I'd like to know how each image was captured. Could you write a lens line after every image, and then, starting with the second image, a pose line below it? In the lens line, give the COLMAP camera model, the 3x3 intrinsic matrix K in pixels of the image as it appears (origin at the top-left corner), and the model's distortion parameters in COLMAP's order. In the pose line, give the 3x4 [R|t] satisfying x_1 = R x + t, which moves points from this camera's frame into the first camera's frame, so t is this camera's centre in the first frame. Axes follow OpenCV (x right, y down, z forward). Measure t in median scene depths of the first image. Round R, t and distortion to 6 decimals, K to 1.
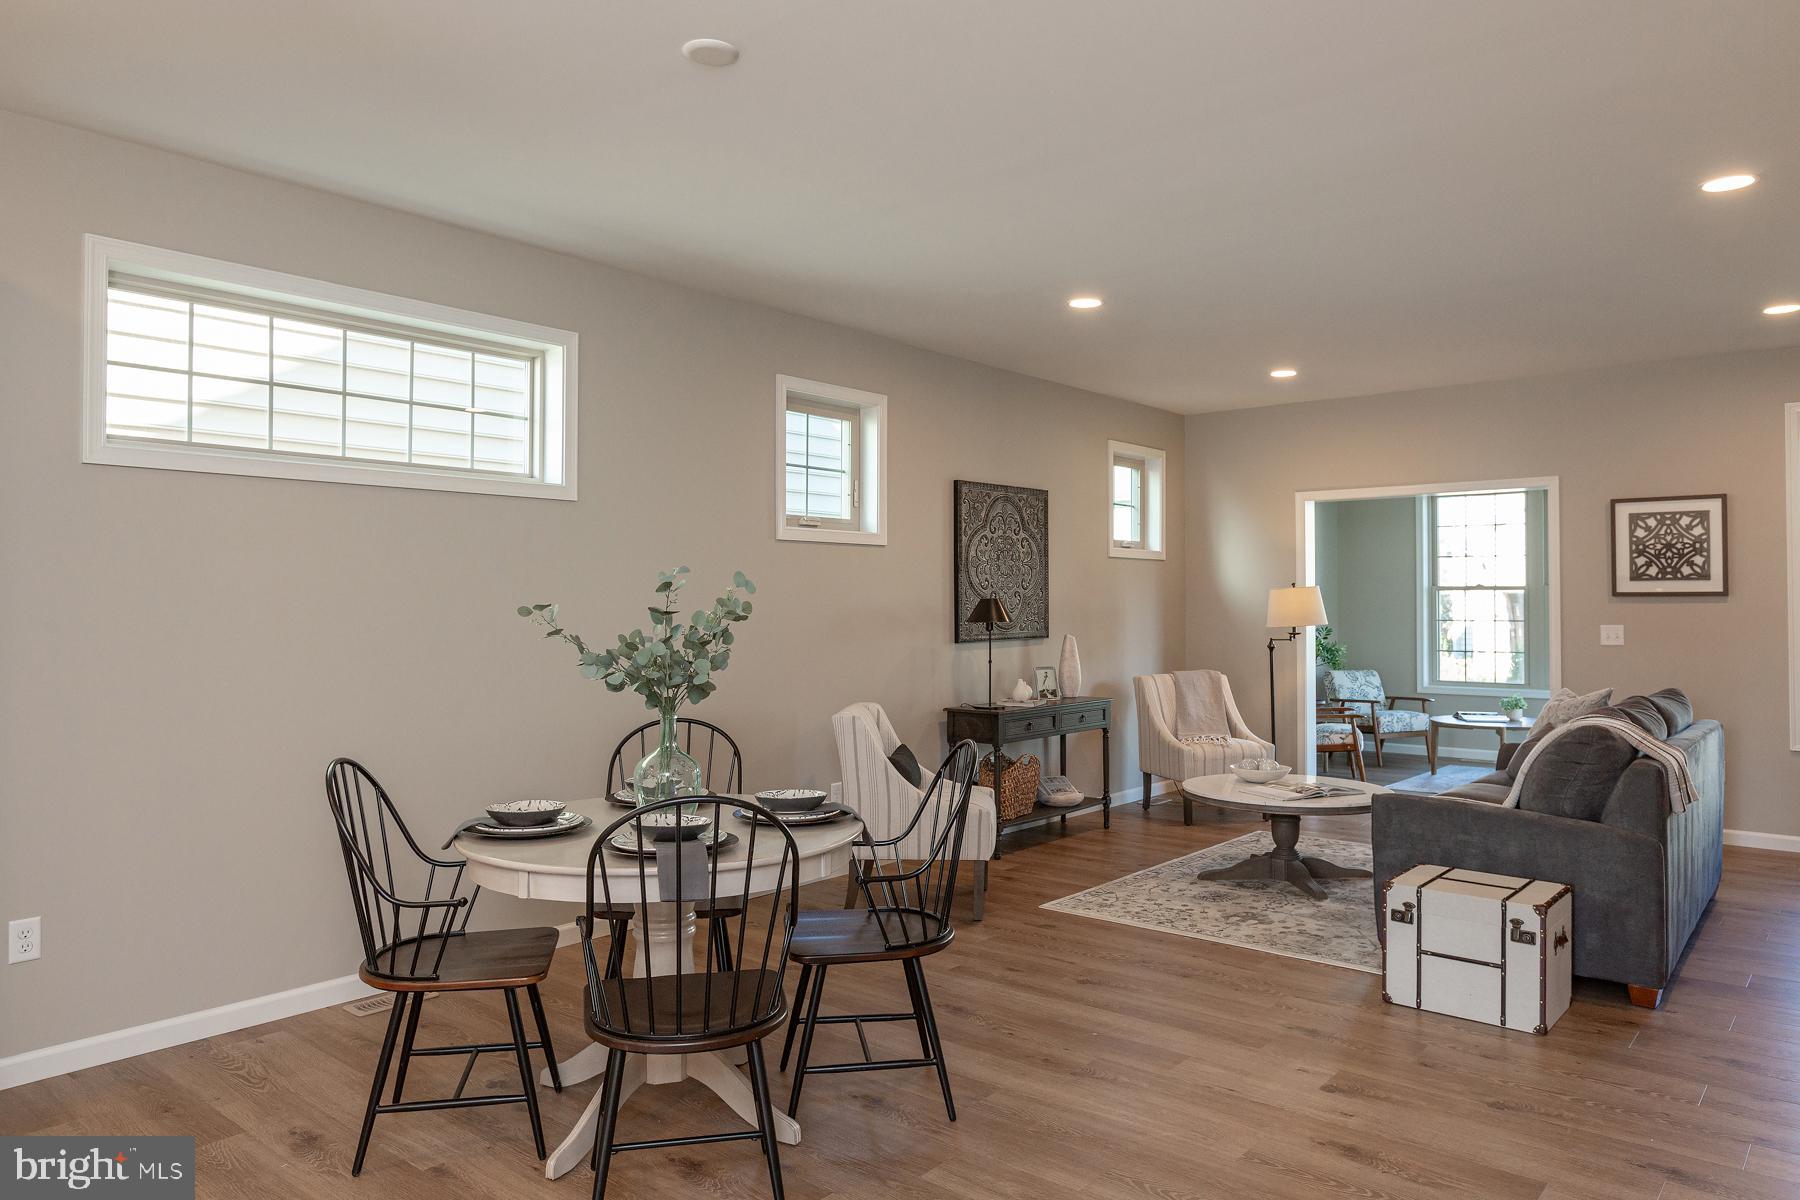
lens RADIAL K [[1214.5, 0, 910.9], [0, 1214.5, 573.8], [0, 0, 1]] dist [0.006047, -0.001044]
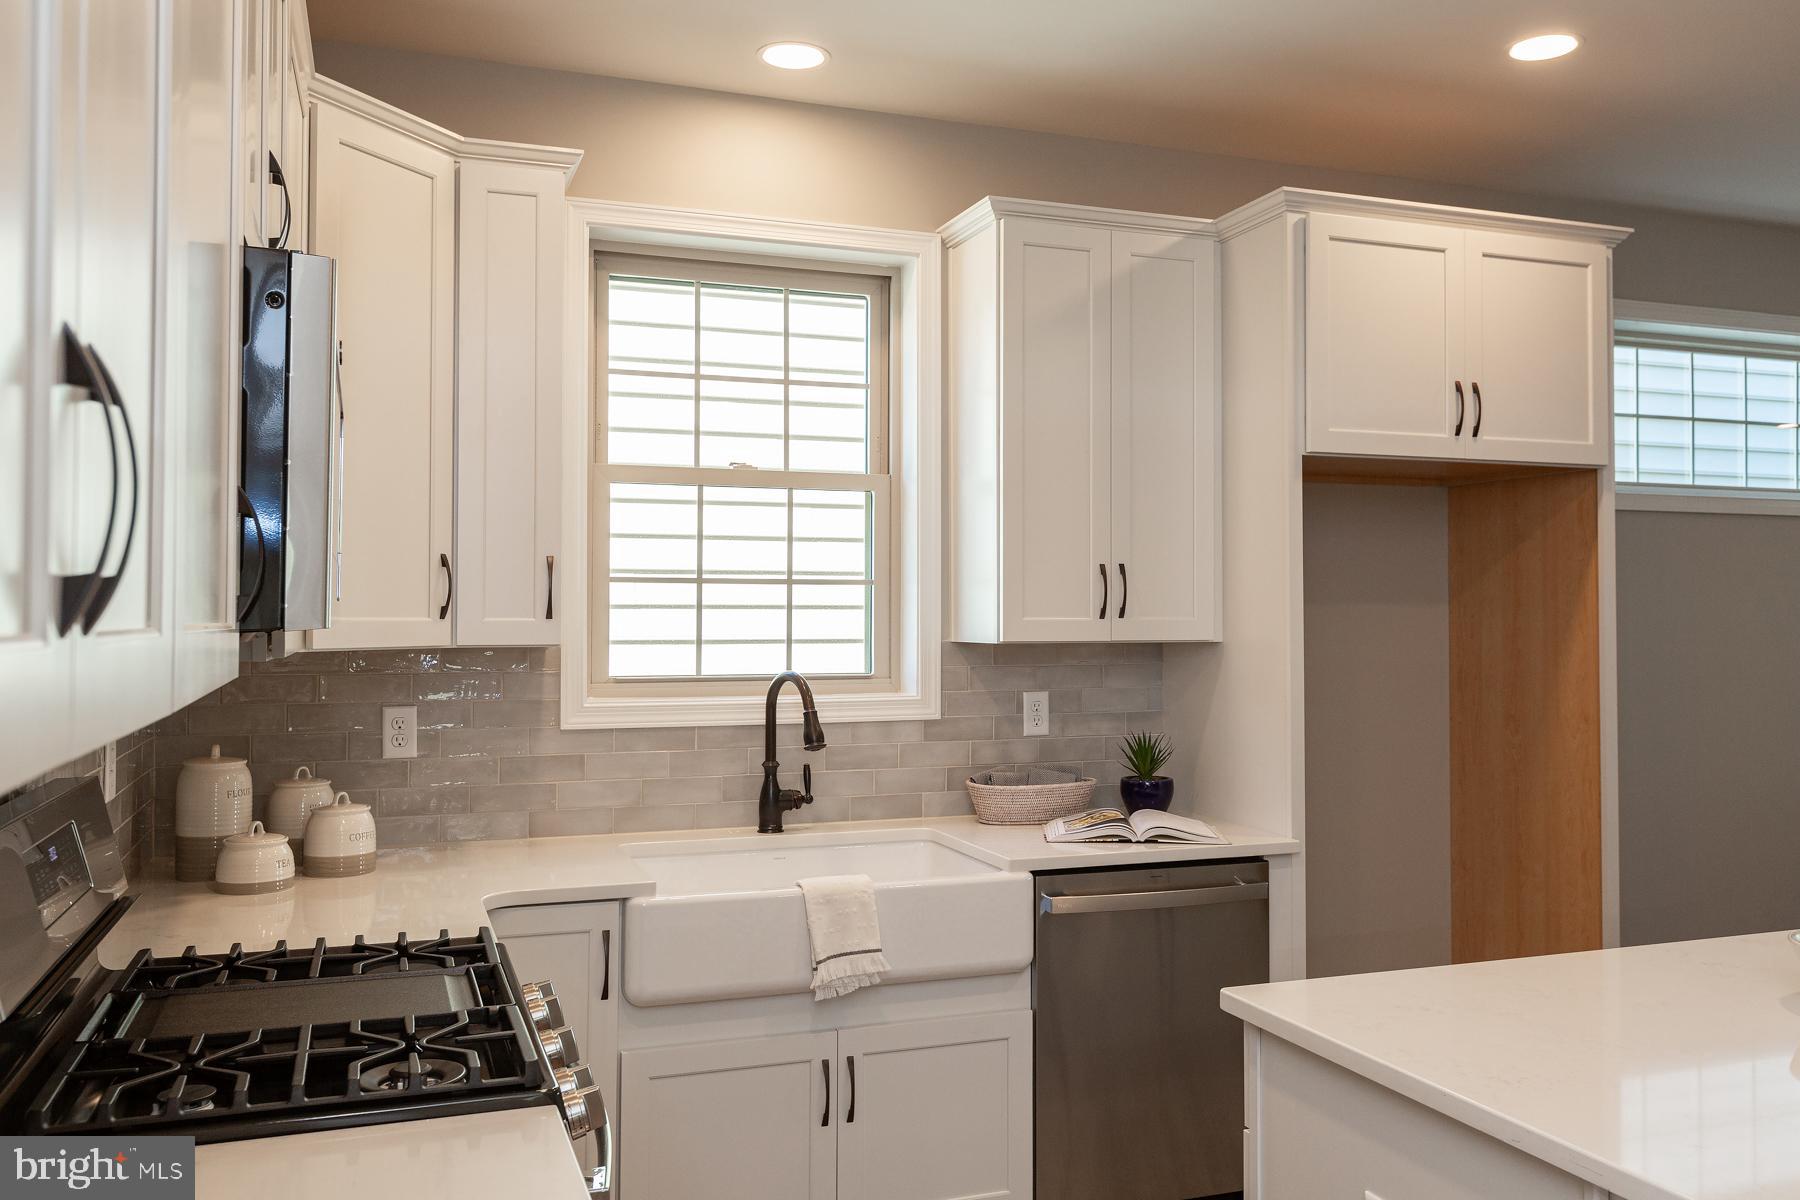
lens RADIAL K [[1438.5, 0, 898.6], [0, 1438.5, 586.0], [0, 0, 1]] dist [0.009666, -0.007888]
pose [[0.862774, -0.008532, -0.505517, -0.292326], [0.011162, 0.999935, 0.002174, -0.016262], [0.505466, -0.007518, 0.862814, -0.218854]]
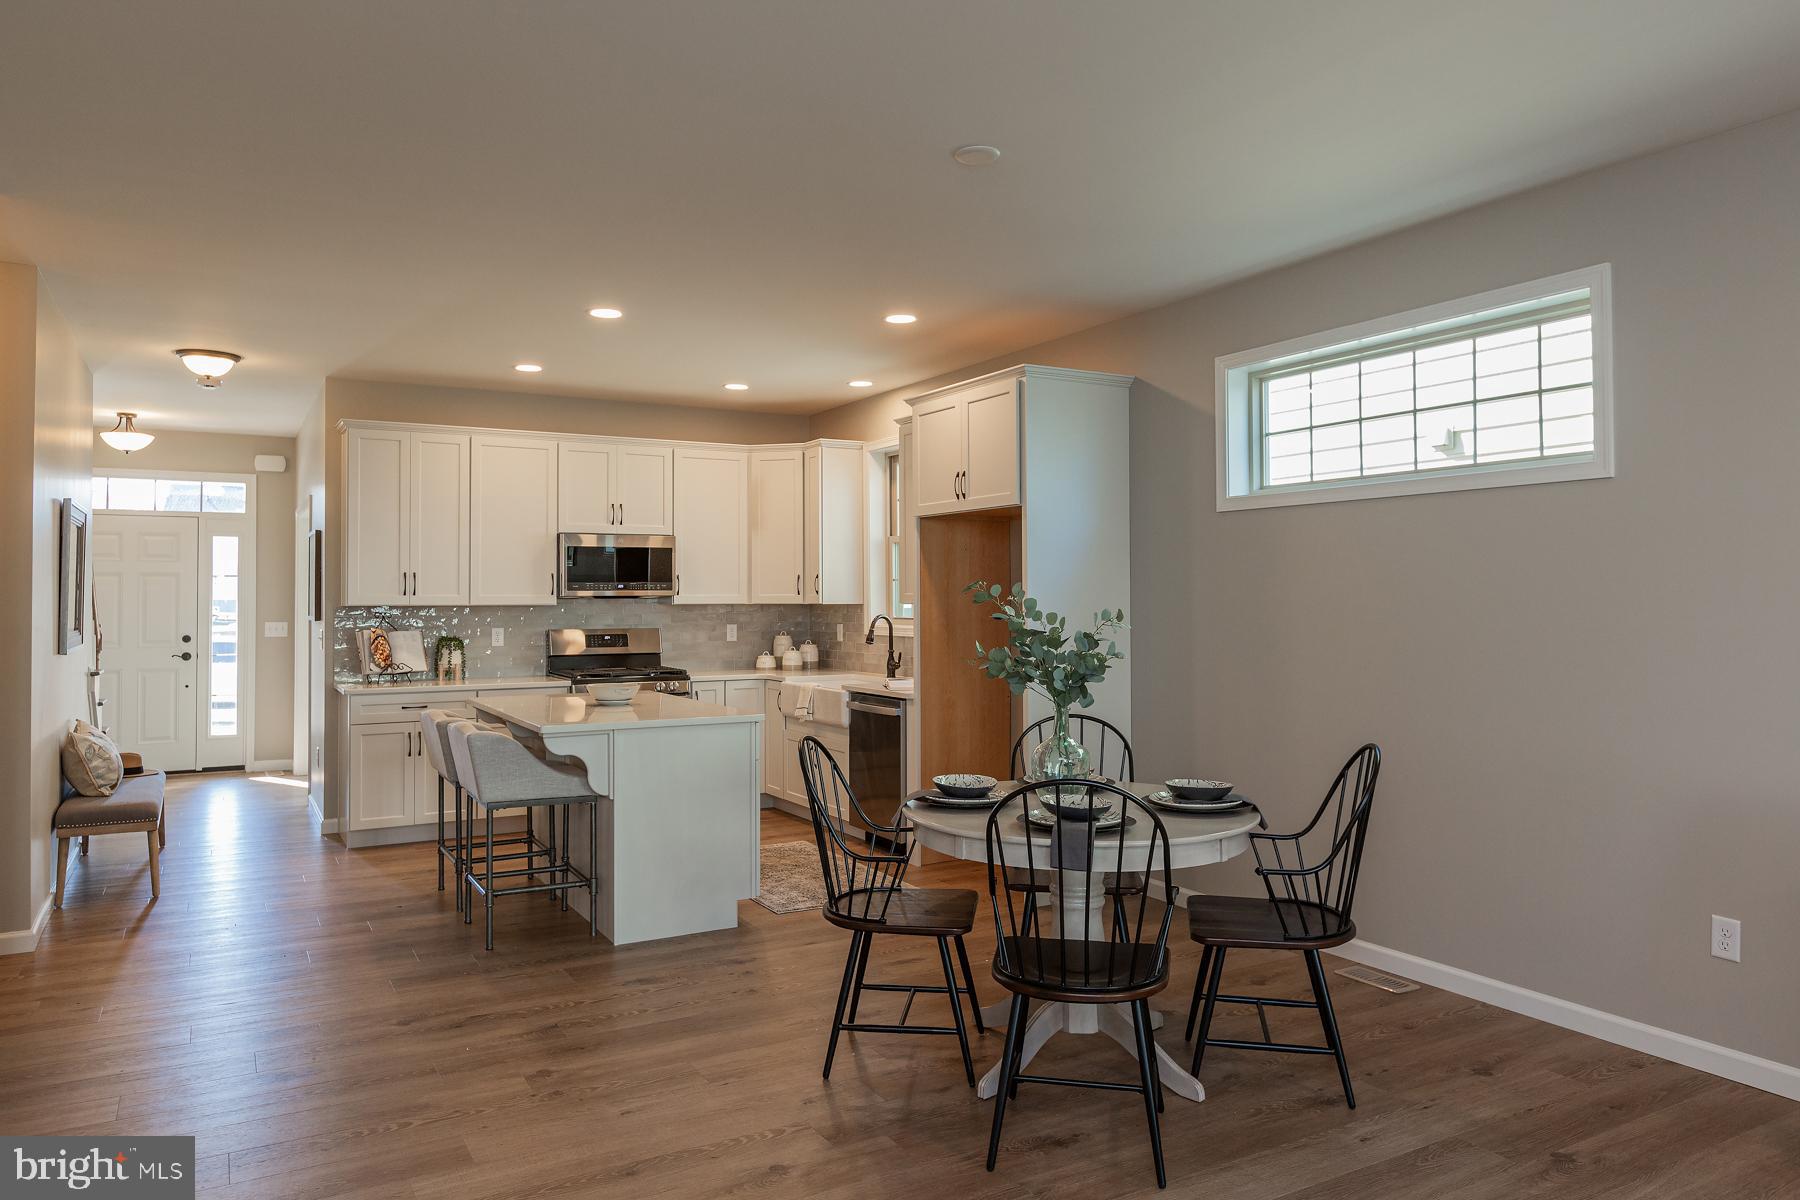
lens RADIAL K [[1197.5, 0, 885.2], [0, 1197.5, 579.4], [0, 0, 1]] dist [0.007840, 0.002253]
pose [[-0.362344, -0.012802, -0.931956, 0.419616], [0.026529, 0.999359, -0.024042, 0.008134], [0.931667, -0.033436, -0.361772, 0.578781]]
